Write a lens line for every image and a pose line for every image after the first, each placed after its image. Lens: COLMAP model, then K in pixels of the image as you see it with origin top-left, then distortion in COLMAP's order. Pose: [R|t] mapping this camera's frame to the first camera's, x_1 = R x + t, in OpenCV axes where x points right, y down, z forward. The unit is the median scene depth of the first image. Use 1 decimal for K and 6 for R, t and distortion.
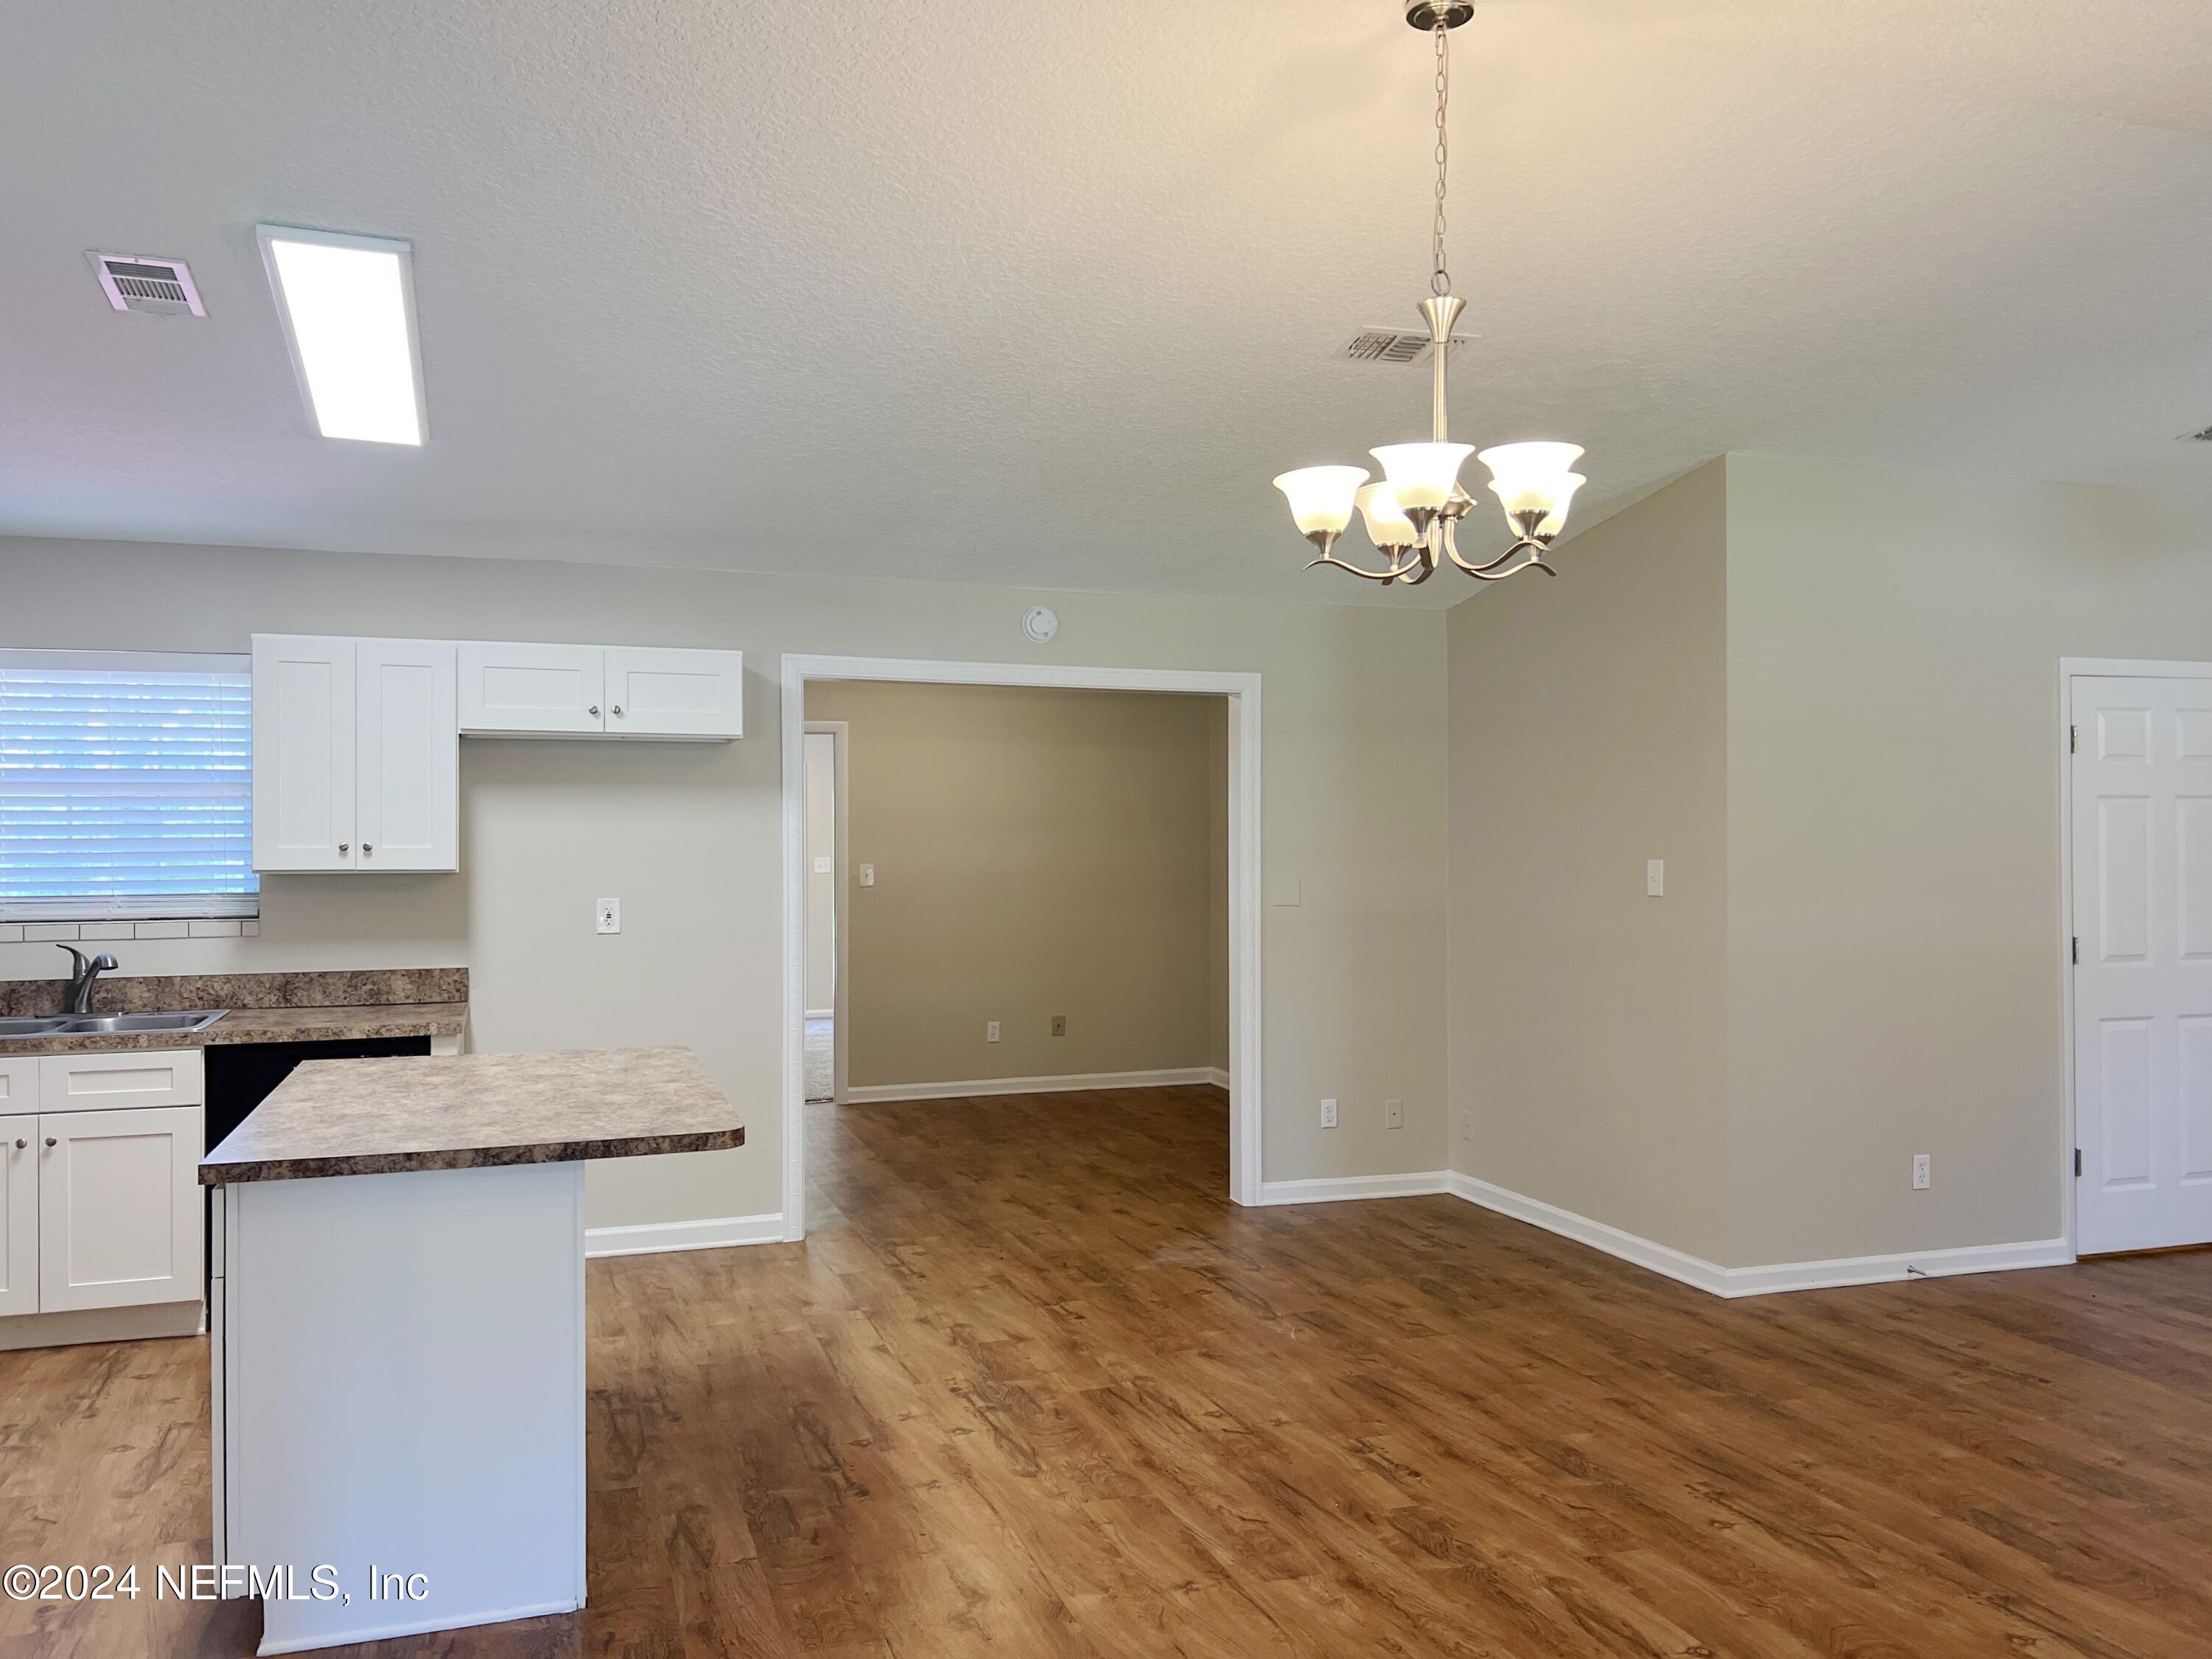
lens RADIAL K [[1693.9, 0, 1077.2], [0, 1693.9, 826.5], [0, 0, 1]] dist [0.053254, -0.058962]
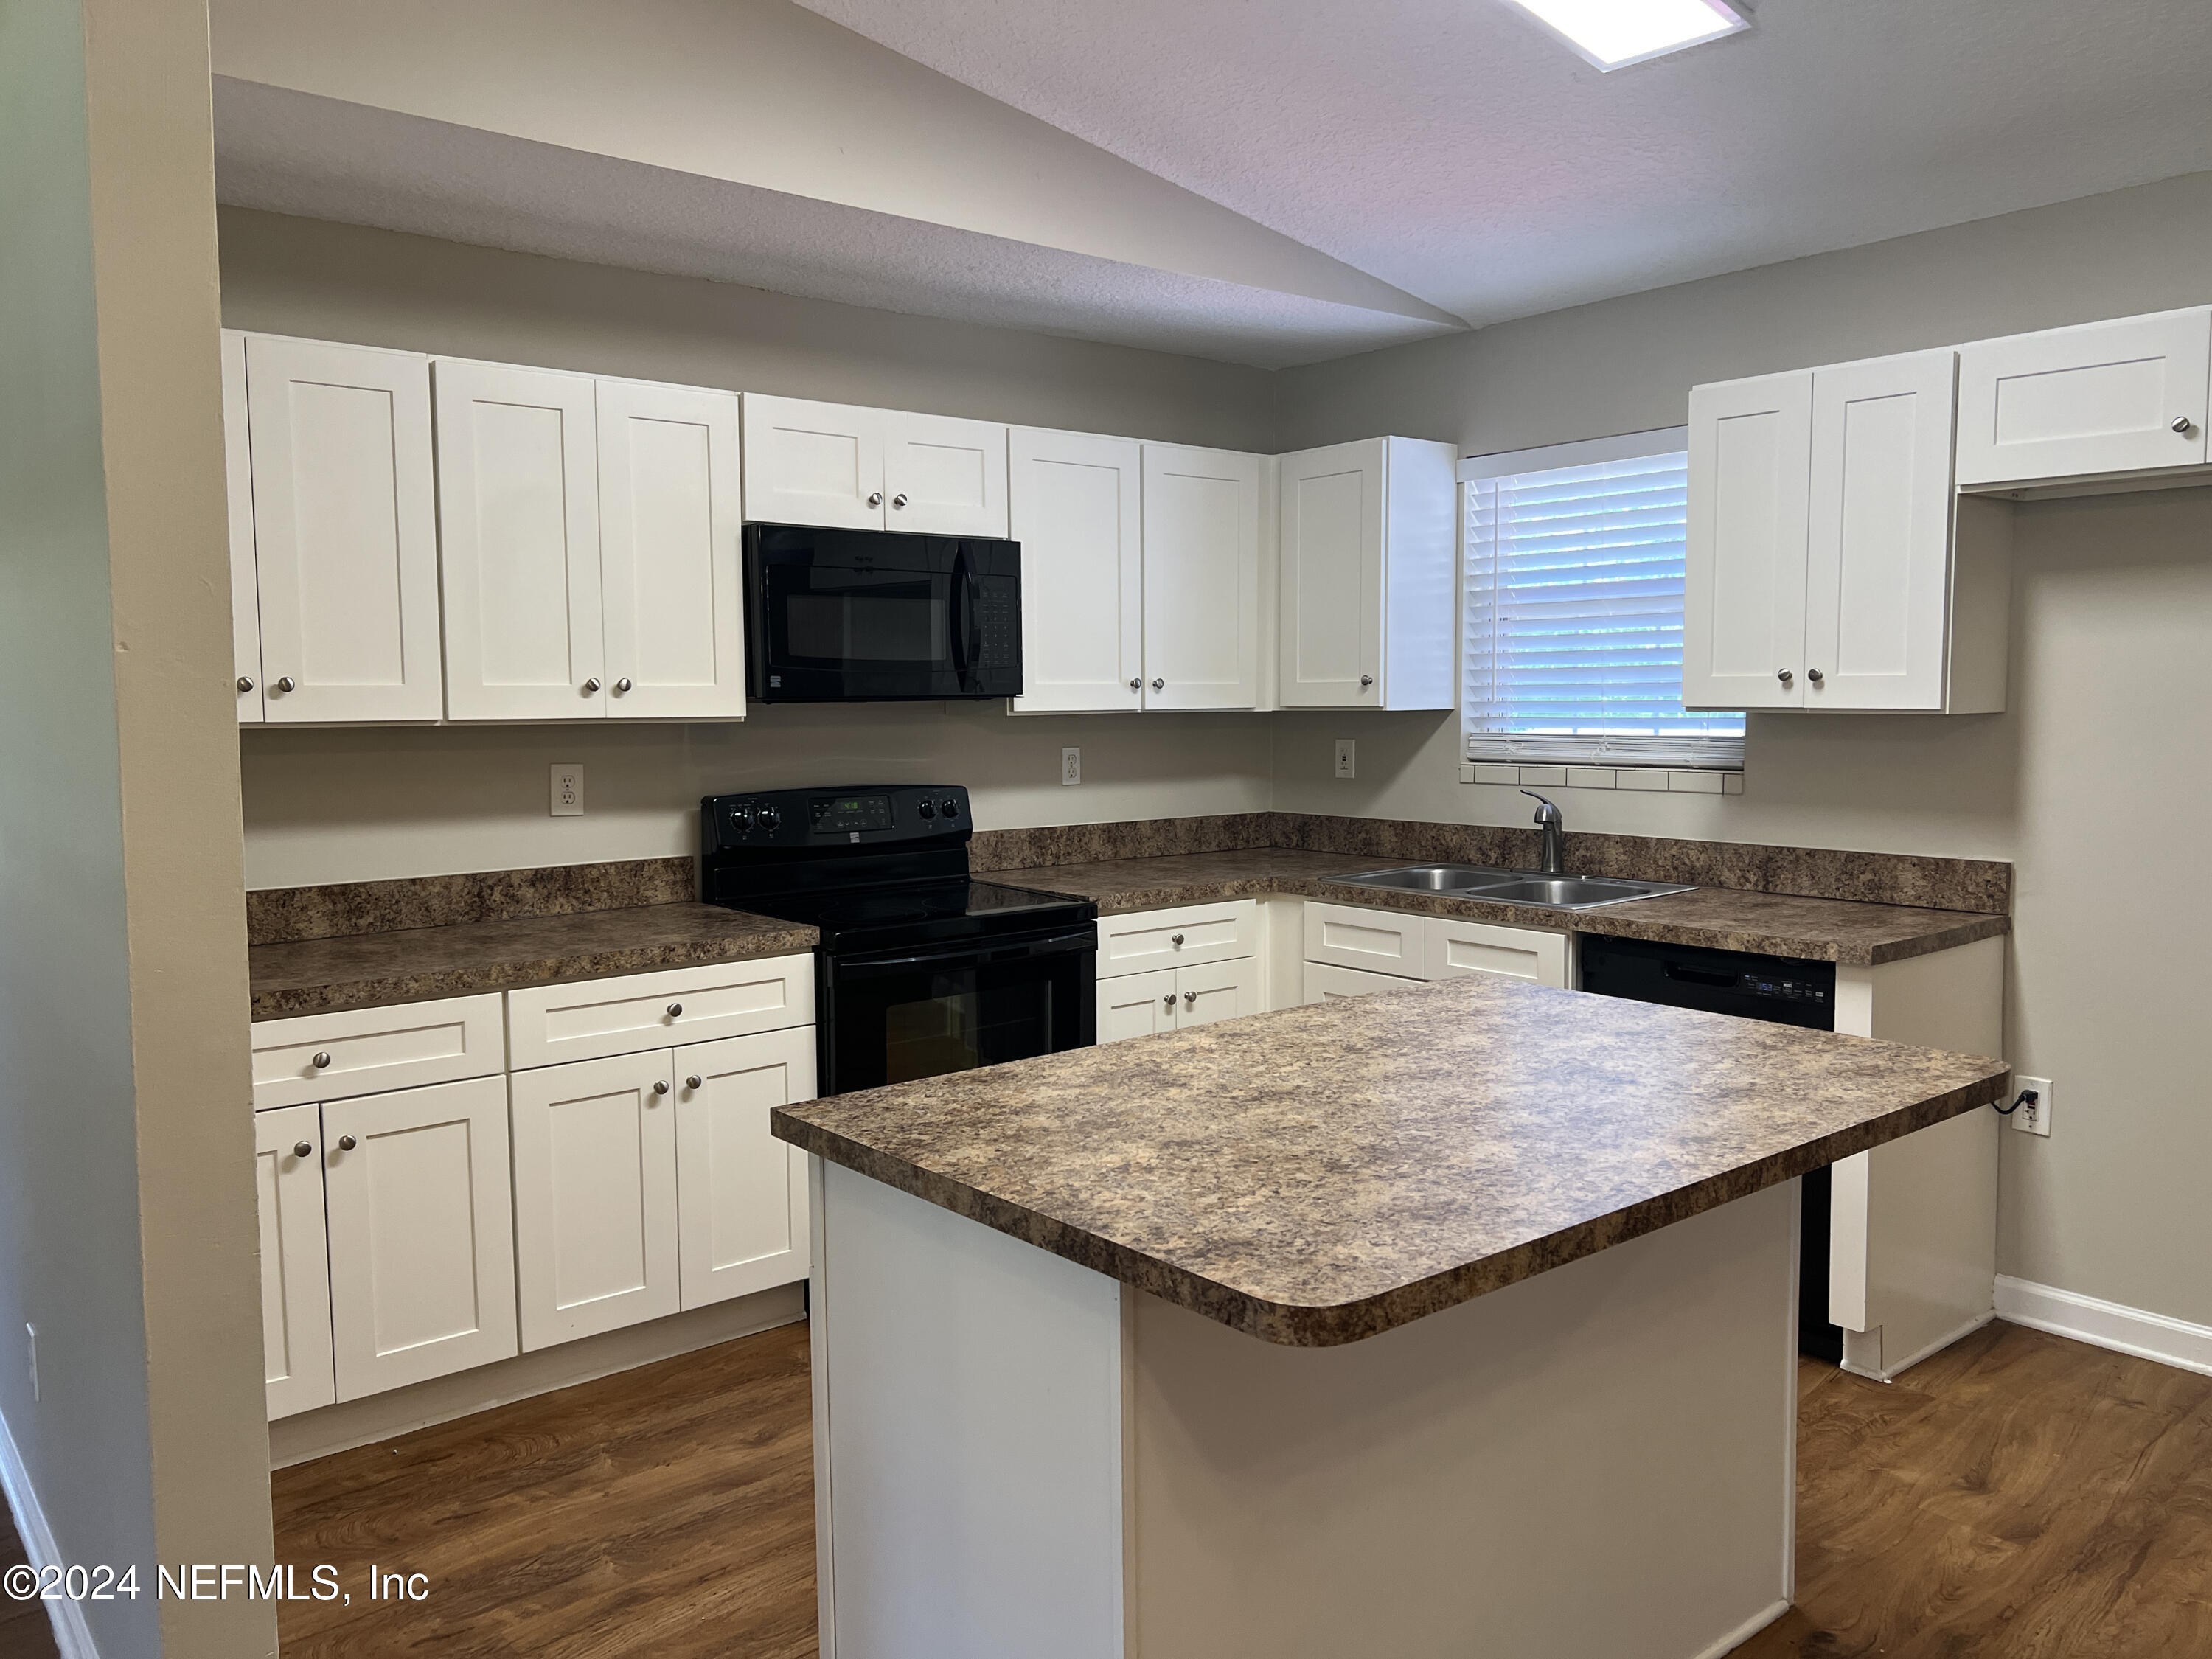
lens RADIAL K [[1651.8, 0, 1107.6], [0, 1651.8, 818.3], [0, 0, 1]] dist [0.001232, -0.002661]
pose [[0.365893, 0.073702, -0.927734, 0.068873], [0.012280, 0.996390, 0.084000, 0.006923], [0.930576, -0.042128, 0.363667, 0.334048]]
